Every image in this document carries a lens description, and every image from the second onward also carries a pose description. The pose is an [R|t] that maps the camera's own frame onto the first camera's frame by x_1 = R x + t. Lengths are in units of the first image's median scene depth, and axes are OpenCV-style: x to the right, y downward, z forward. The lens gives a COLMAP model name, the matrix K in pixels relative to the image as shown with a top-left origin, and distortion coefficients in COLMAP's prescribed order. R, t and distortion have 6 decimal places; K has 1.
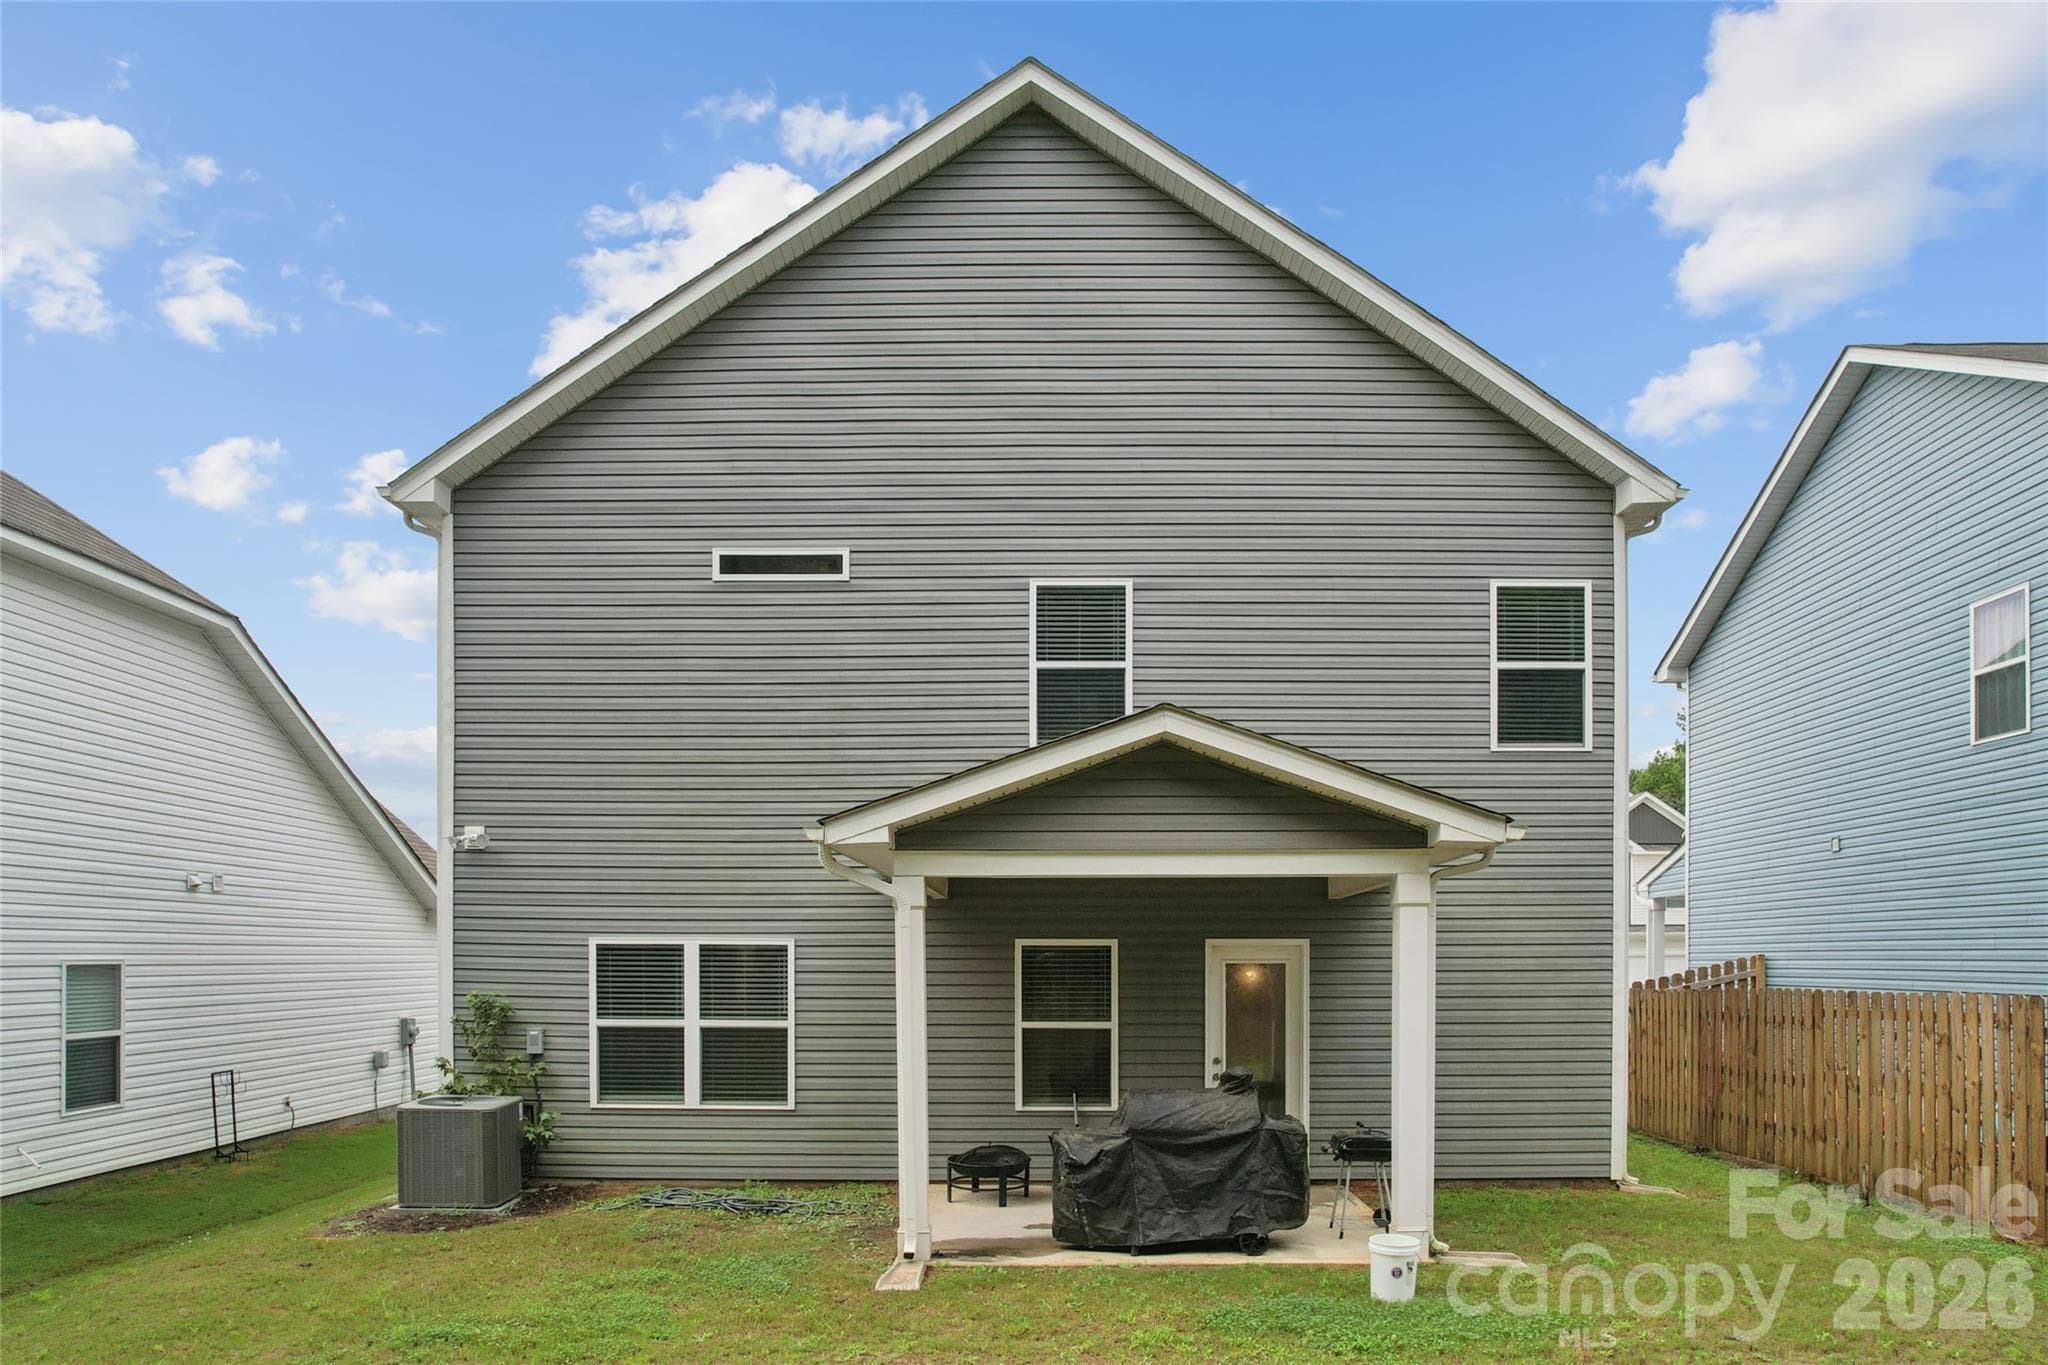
lens RADIAL K [[1385.4, 0, 1038.9], [0, 1385.4, 954.7], [0, 0, 1]] dist [-0.026136, 0.003397]
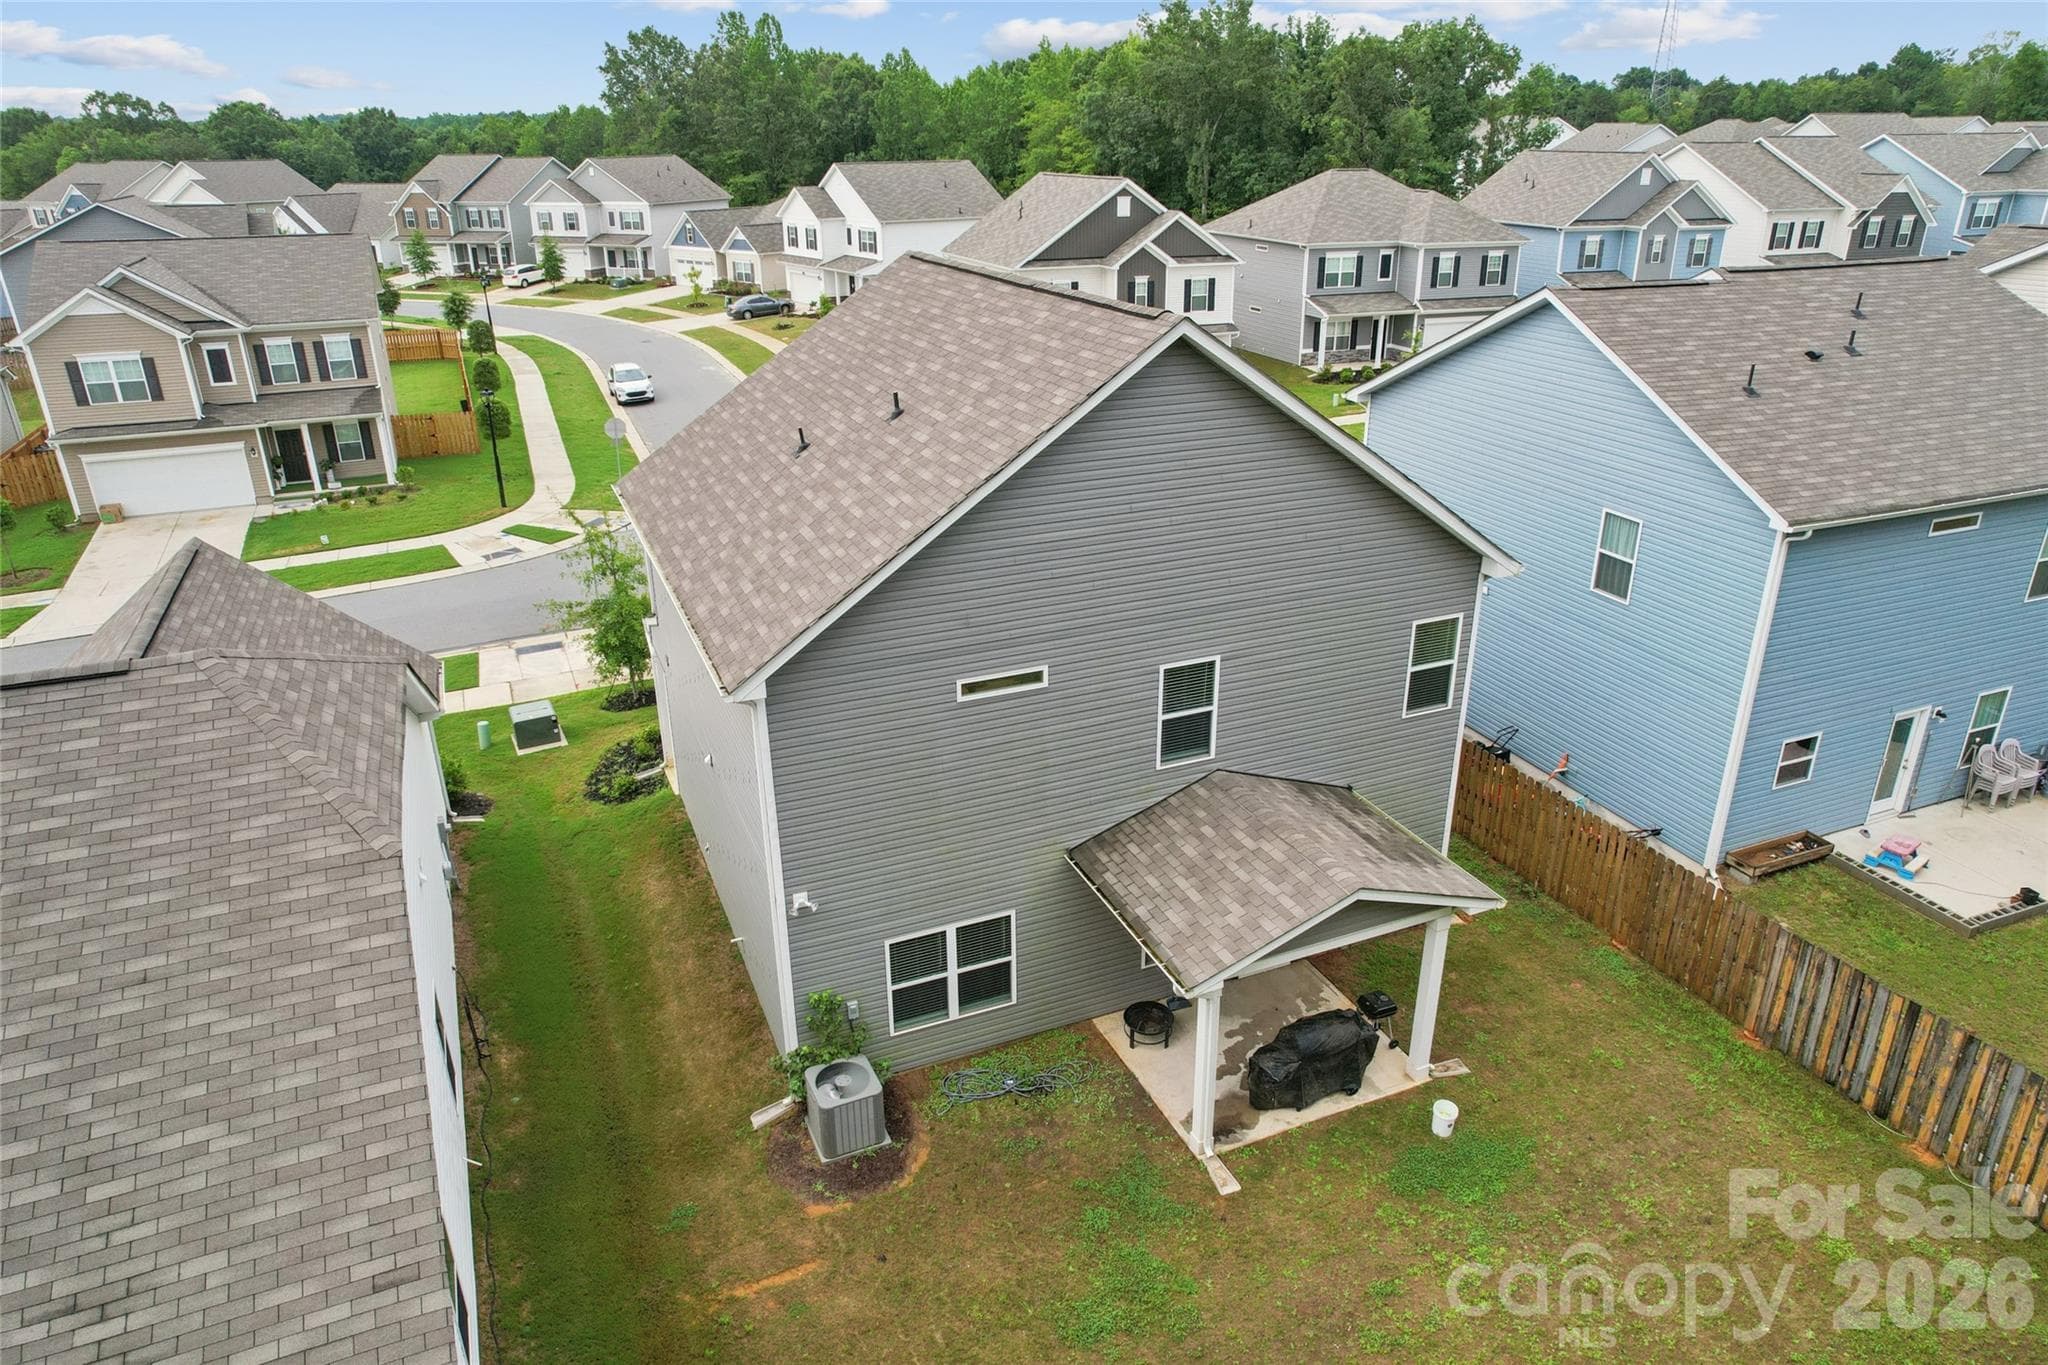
lens RADIAL K [[1332.6, 0, 1030.2], [0, 1332.6, 643.1], [0, 0, 1]] dist [-0.094727, 0.096256]
pose [[0.916777, -0.151752, 0.369448, -0.653794], [0.007265, 0.931190, 0.364462, -0.812754], [-0.399334, -0.331446, 0.854796, -0.149372]]
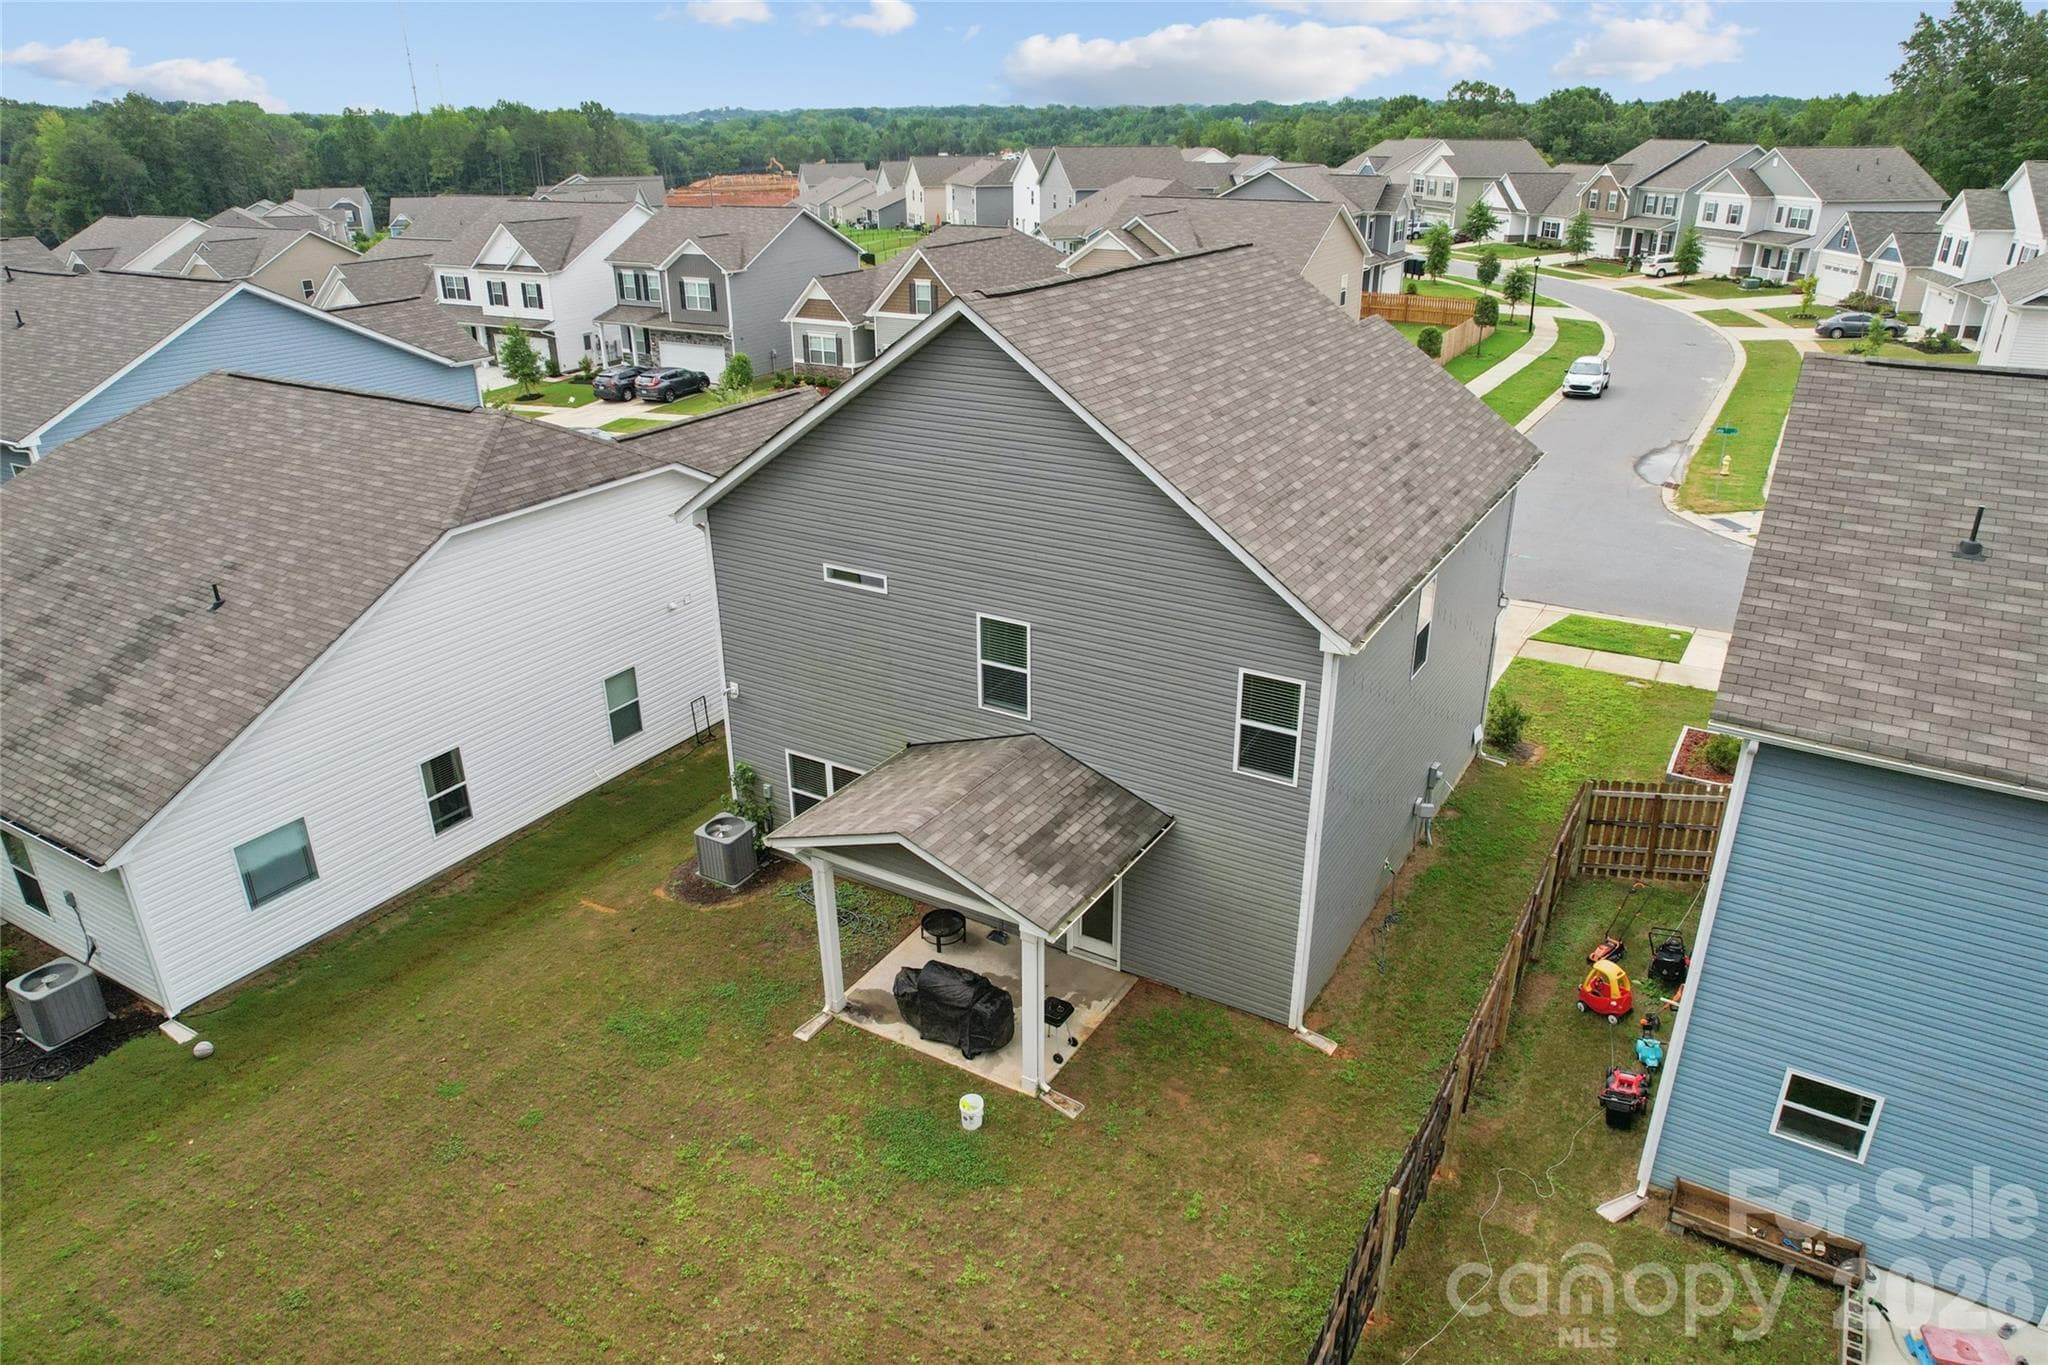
lens RADIAL K [[1332.6, 0, 1030.2], [0, 1332.6, 643.1], [0, 0, 1]] dist [-0.094727, 0.096256]
pose [[0.860408, 0.183403, -0.475459, 0.802208], [0.006039, 0.929259, 0.369381, -0.818091], [0.509570, -0.320689, 0.798434, -0.233772]]
